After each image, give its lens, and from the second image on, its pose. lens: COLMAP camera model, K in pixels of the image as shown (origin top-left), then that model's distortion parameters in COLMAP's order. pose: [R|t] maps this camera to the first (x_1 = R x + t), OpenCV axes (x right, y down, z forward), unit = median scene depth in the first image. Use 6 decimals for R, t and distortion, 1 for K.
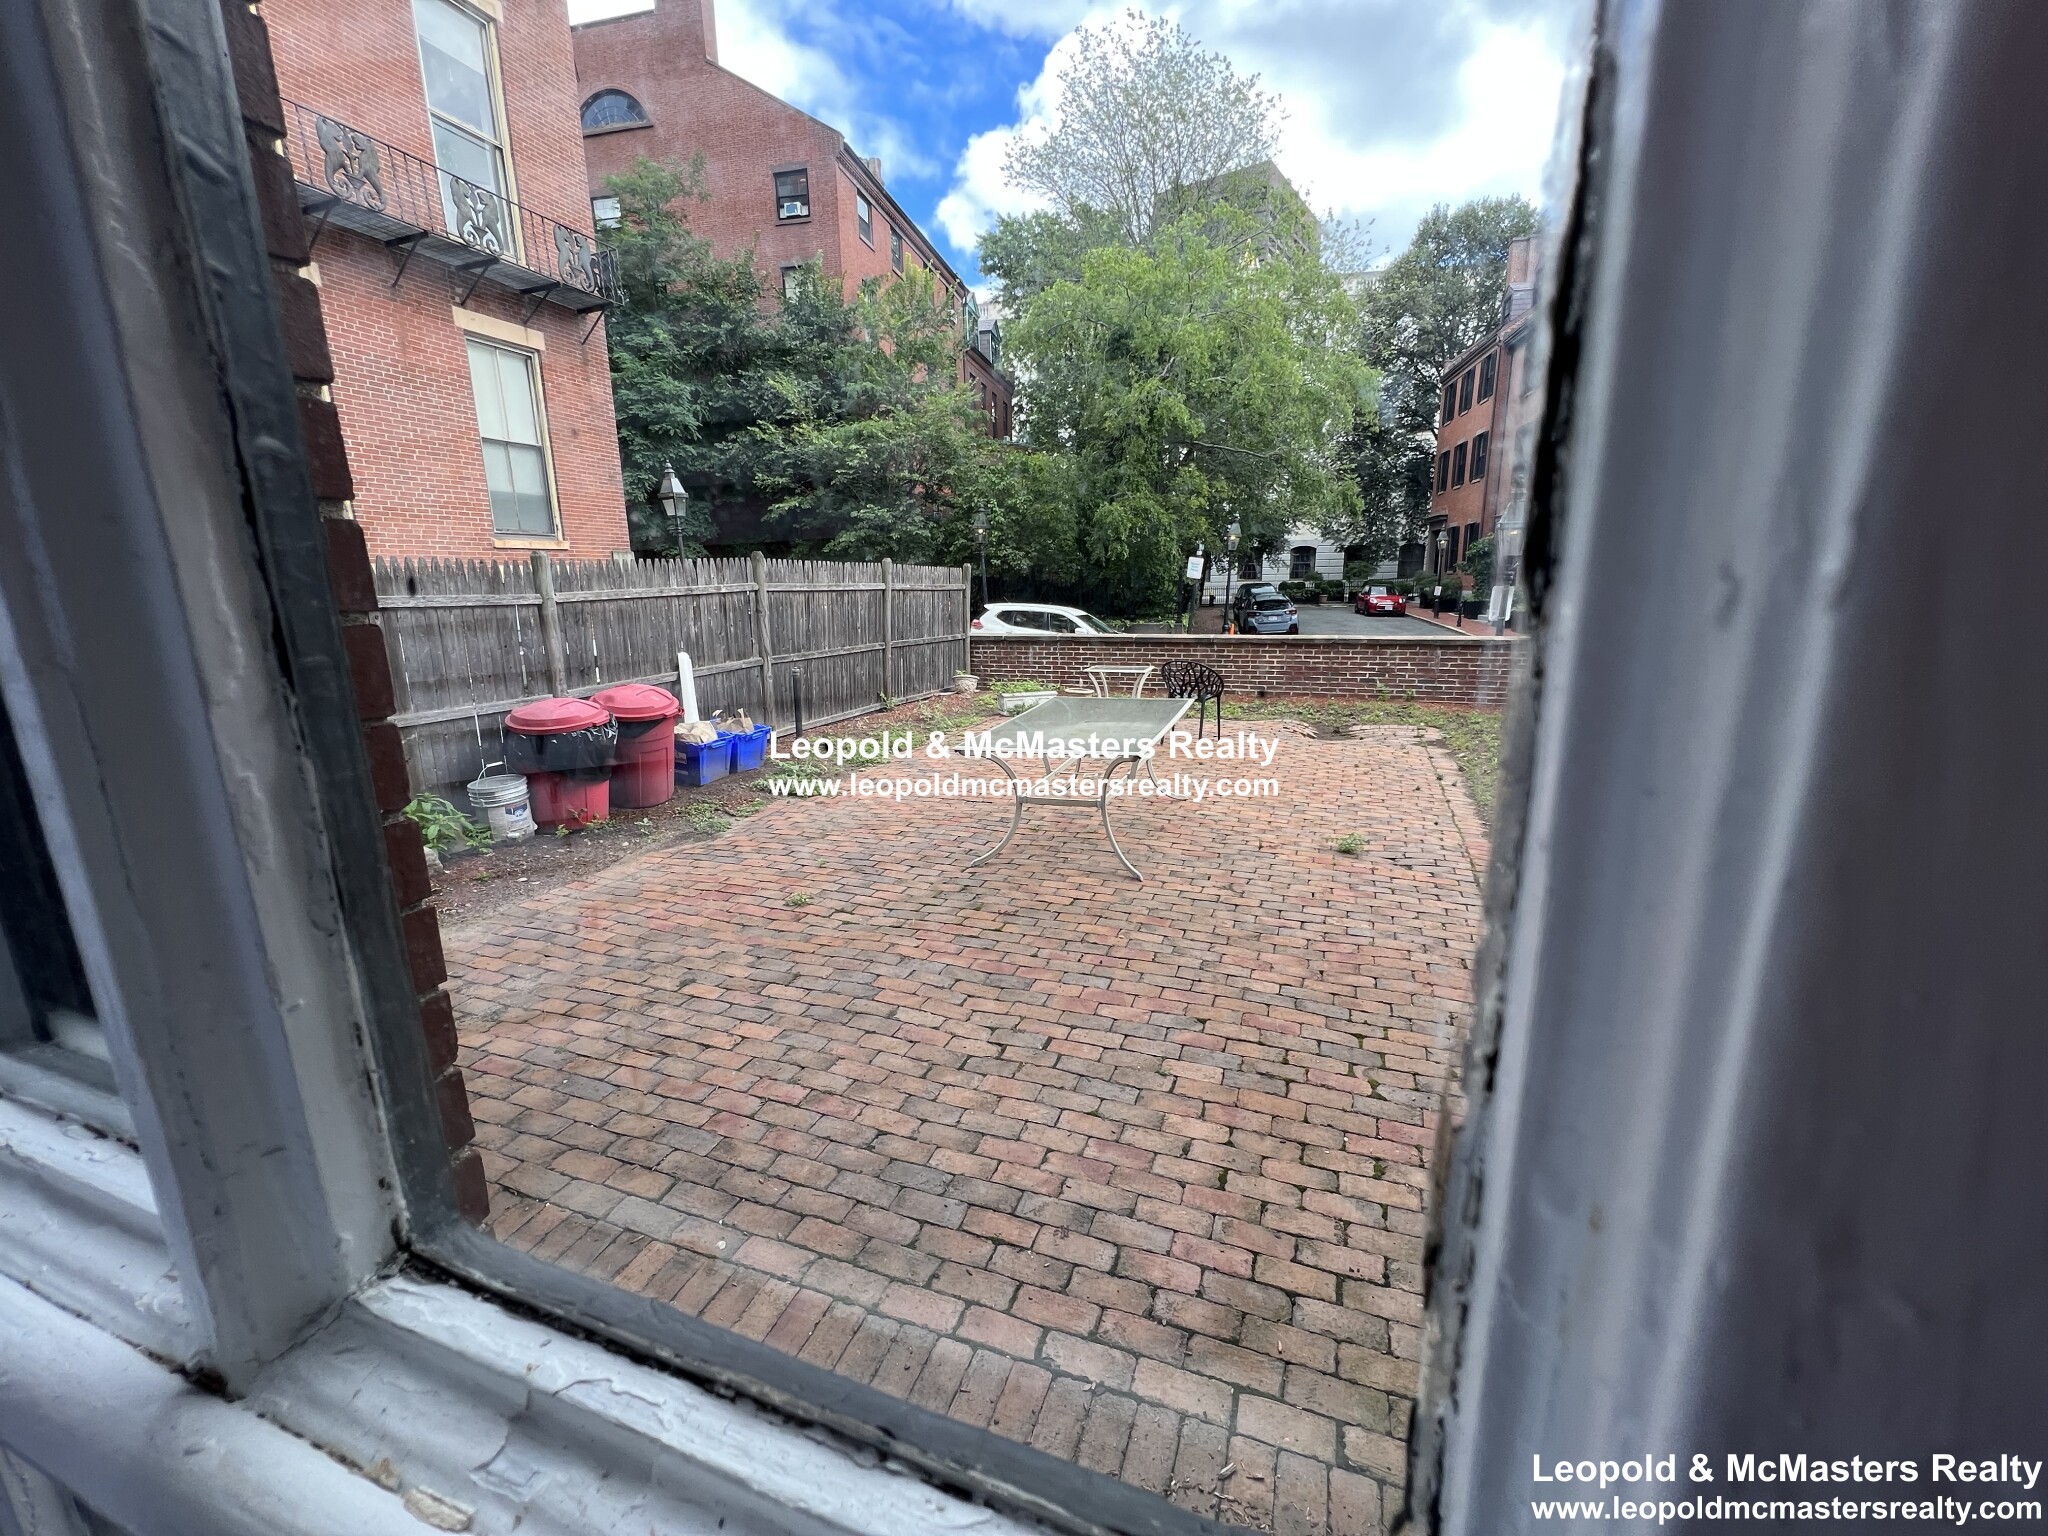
lens RADIAL K [[815.5, 0, 1022.0], [0, 815.5, 771.5], [0, 0, 1]] dist [-0.000450, -0.000748]
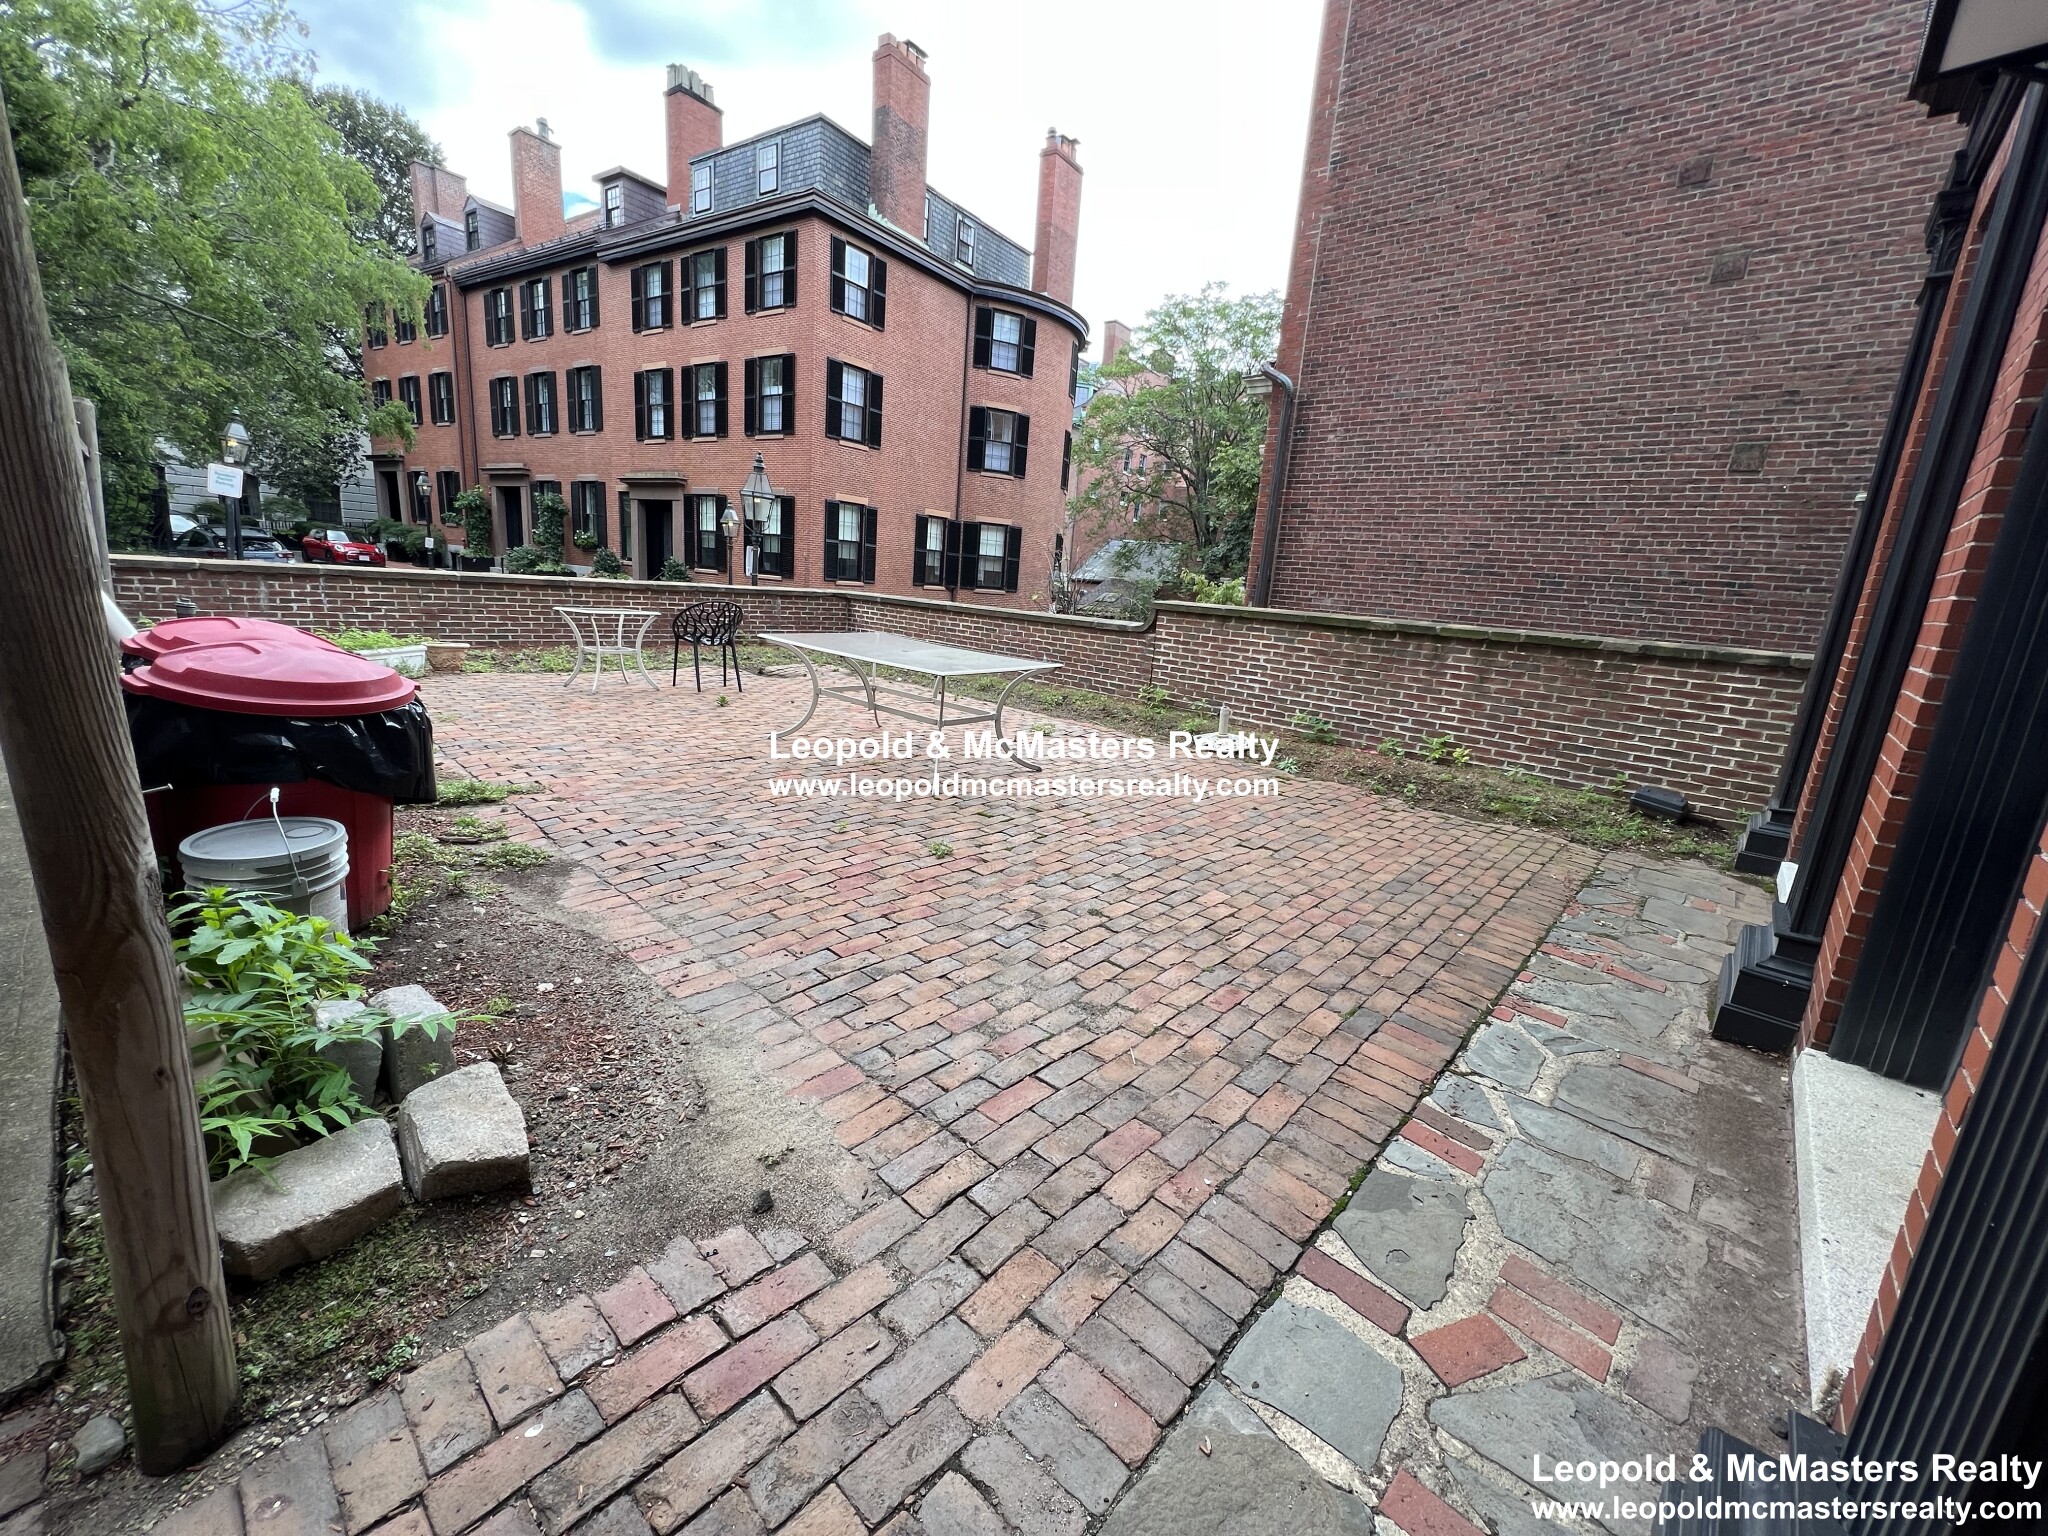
lens RADIAL K [[815.5, 0, 1022.8], [0, 815.5, 767.8], [0, 0, 1]] dist [-0.000450, -0.000748]
pose [[0.368532, -0.164401, 0.914963, -1.100987], [0.127666, 0.983863, 0.125359, -0.034009], [-0.920807, 0.070611, 0.383573, 0.597108]]
